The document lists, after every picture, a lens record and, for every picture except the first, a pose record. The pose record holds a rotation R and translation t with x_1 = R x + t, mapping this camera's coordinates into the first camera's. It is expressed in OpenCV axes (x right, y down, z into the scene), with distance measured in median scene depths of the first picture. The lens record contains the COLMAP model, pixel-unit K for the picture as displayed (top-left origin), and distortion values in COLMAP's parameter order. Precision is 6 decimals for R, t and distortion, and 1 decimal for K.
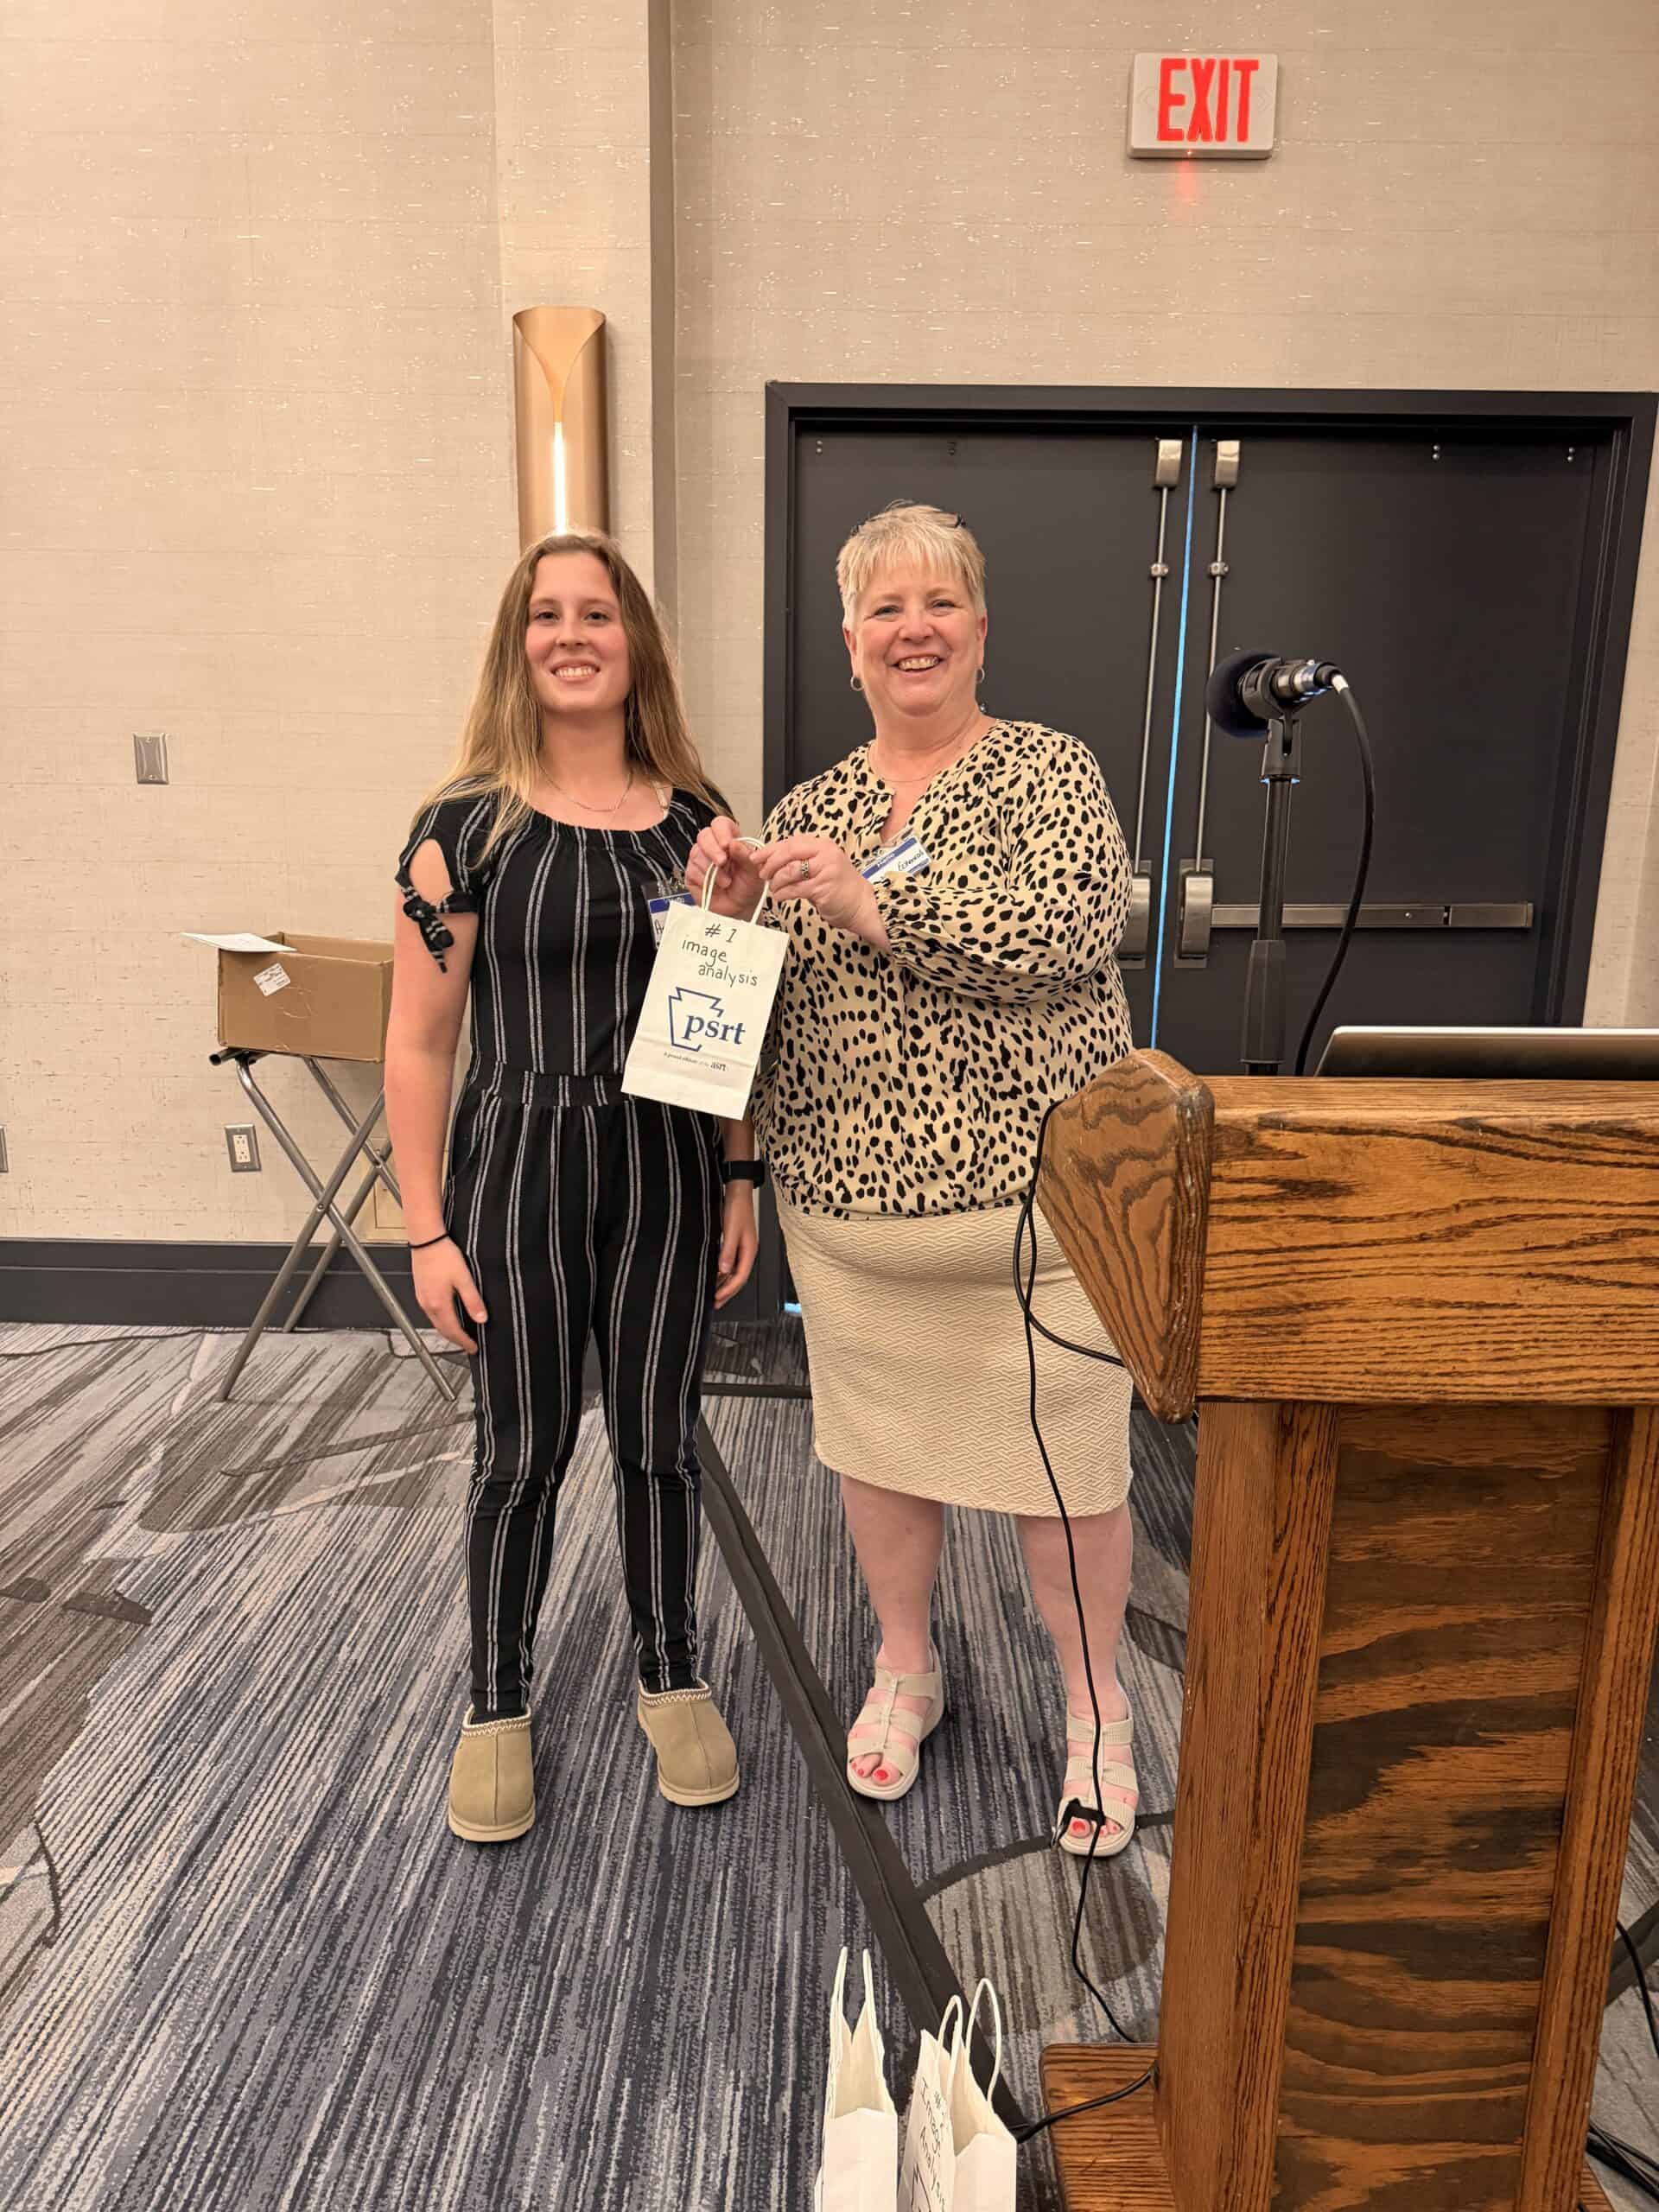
lens RADIAL K [[1549.4, 0, 830.9], [0, 1549.4, 1112.2], [0, 0, 1]] dist [-0.003832, -0.011505]
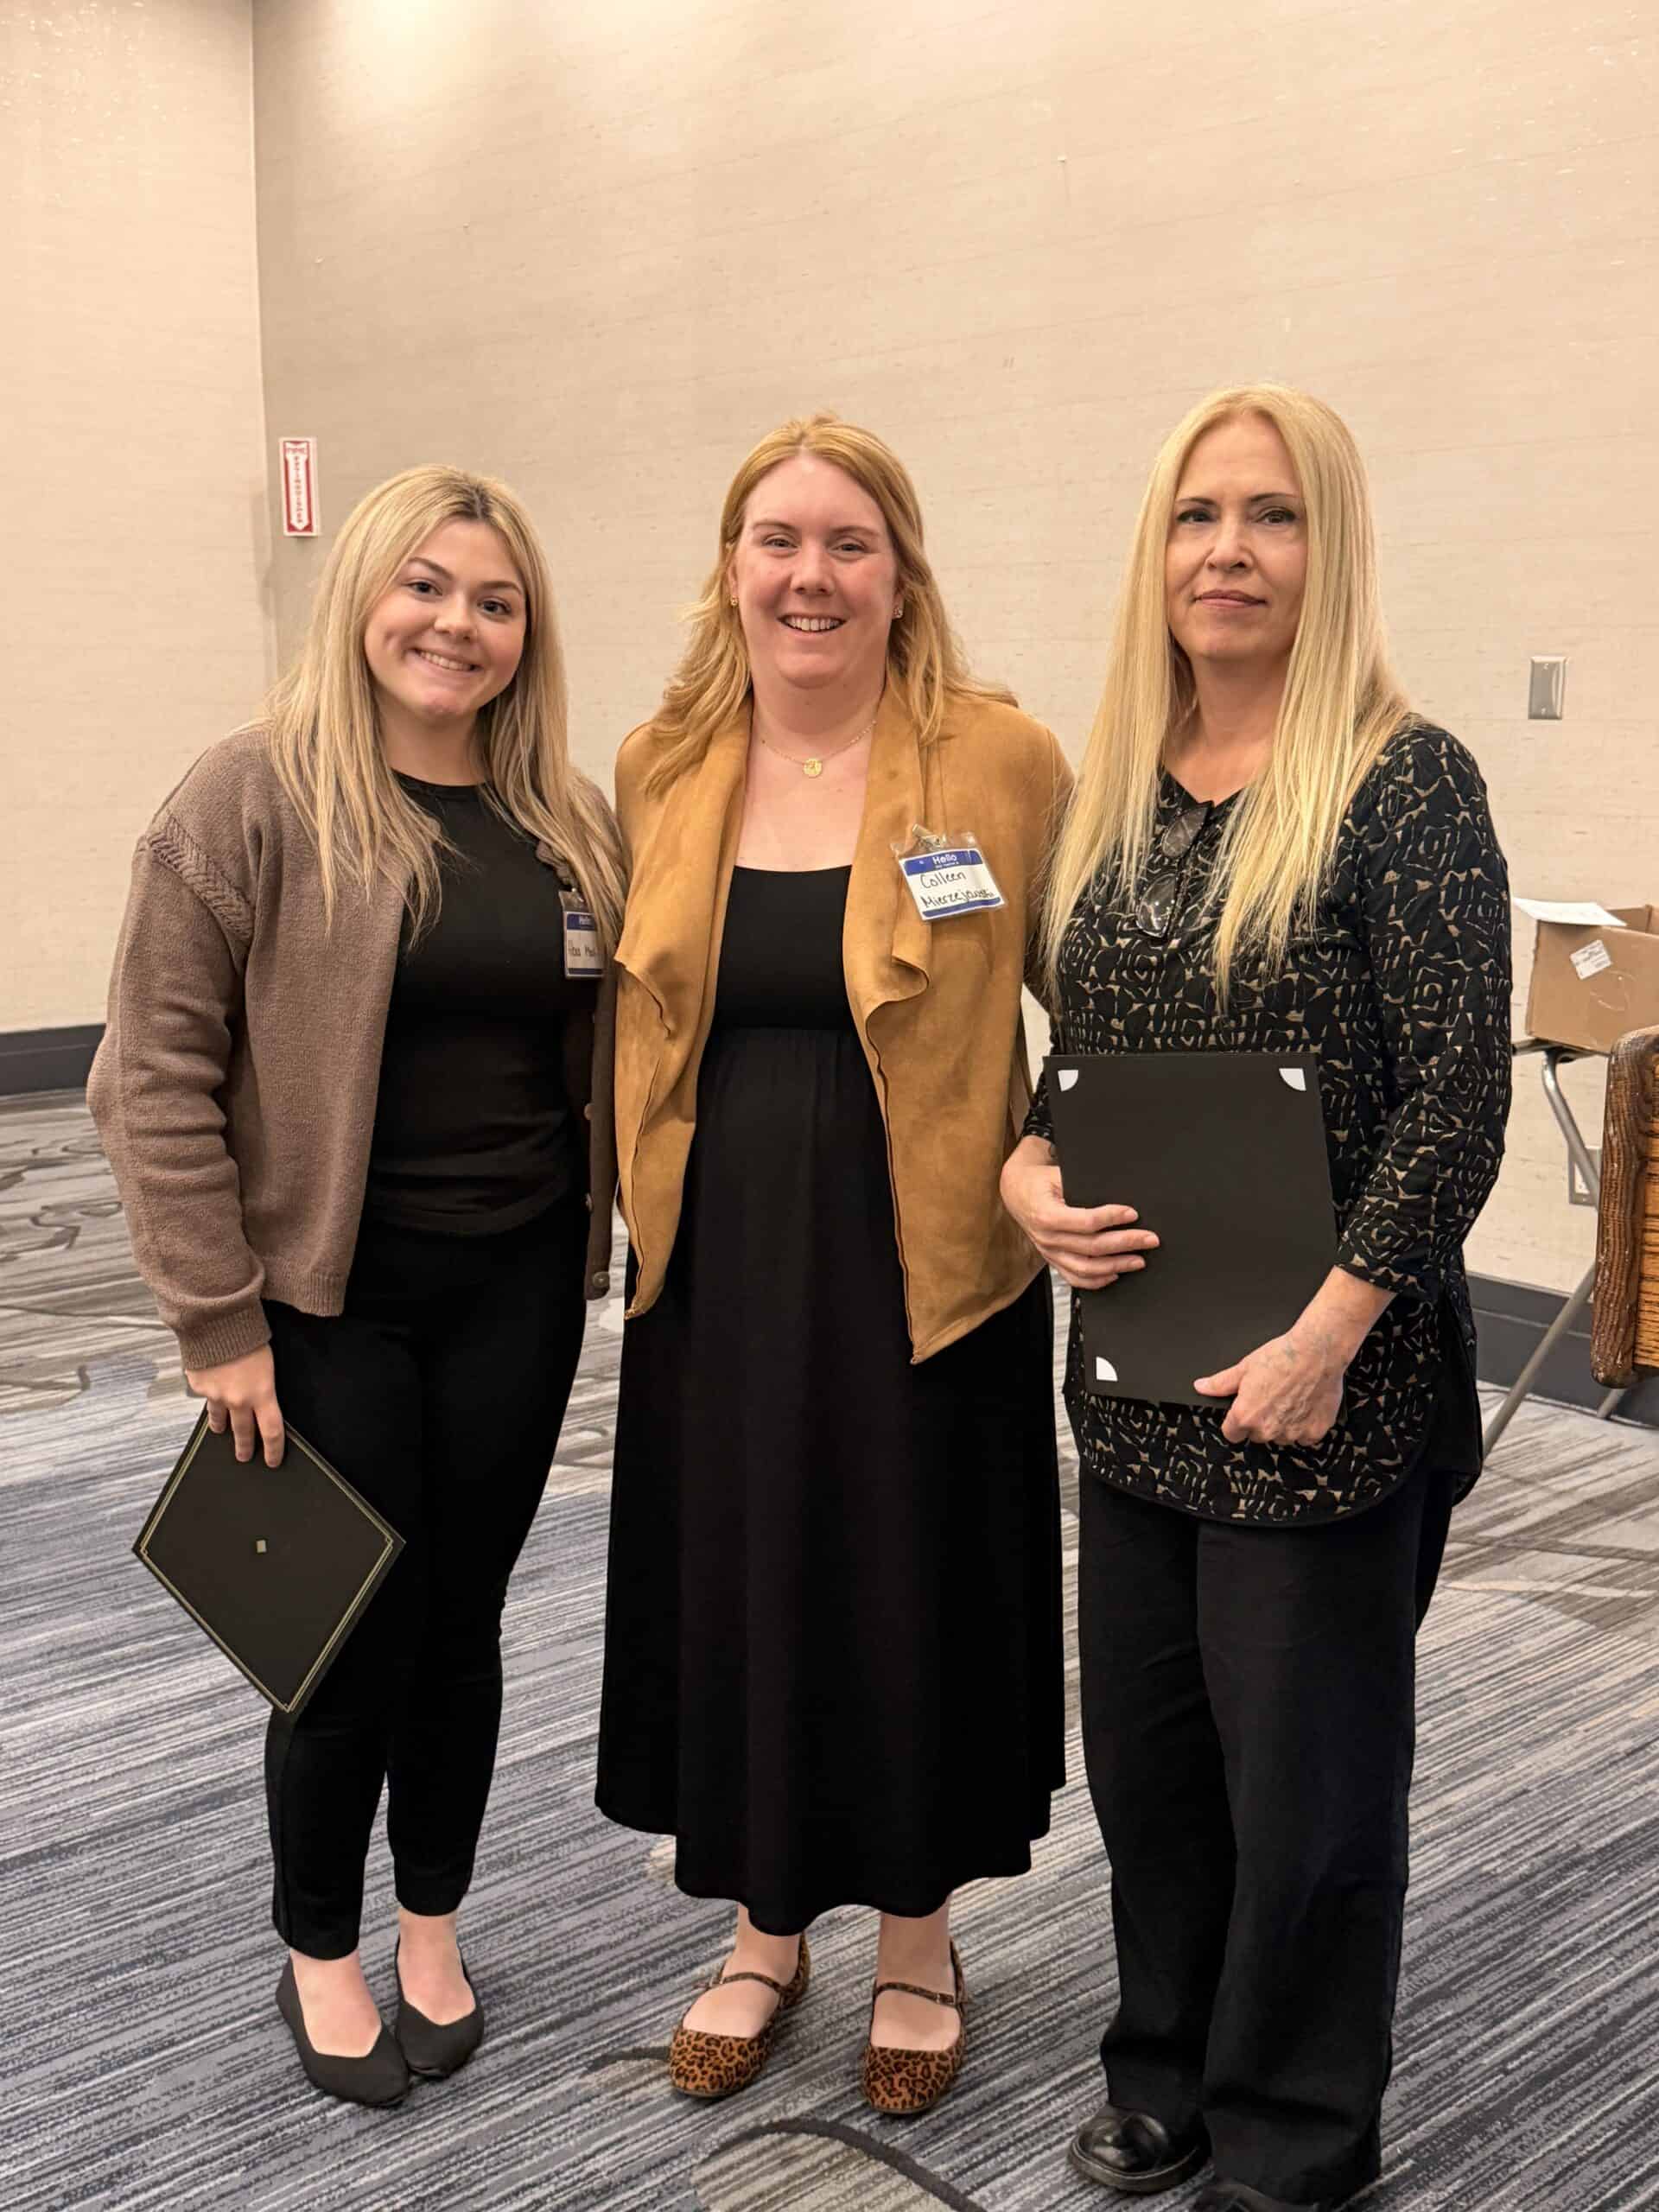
lens RADIAL K [[2436.8, 0, 830.7], [0, 2436.8, 1118.0], [0, 0, 1]] dist [-0.020792, 0.000000]
pose [[0.652558, 0.121876, -0.747873, 0.336966], [-0.153280, 0.987807, 0.027231, 0.022217], [0.742074, 0.096864, 0.663283, -0.130549]]
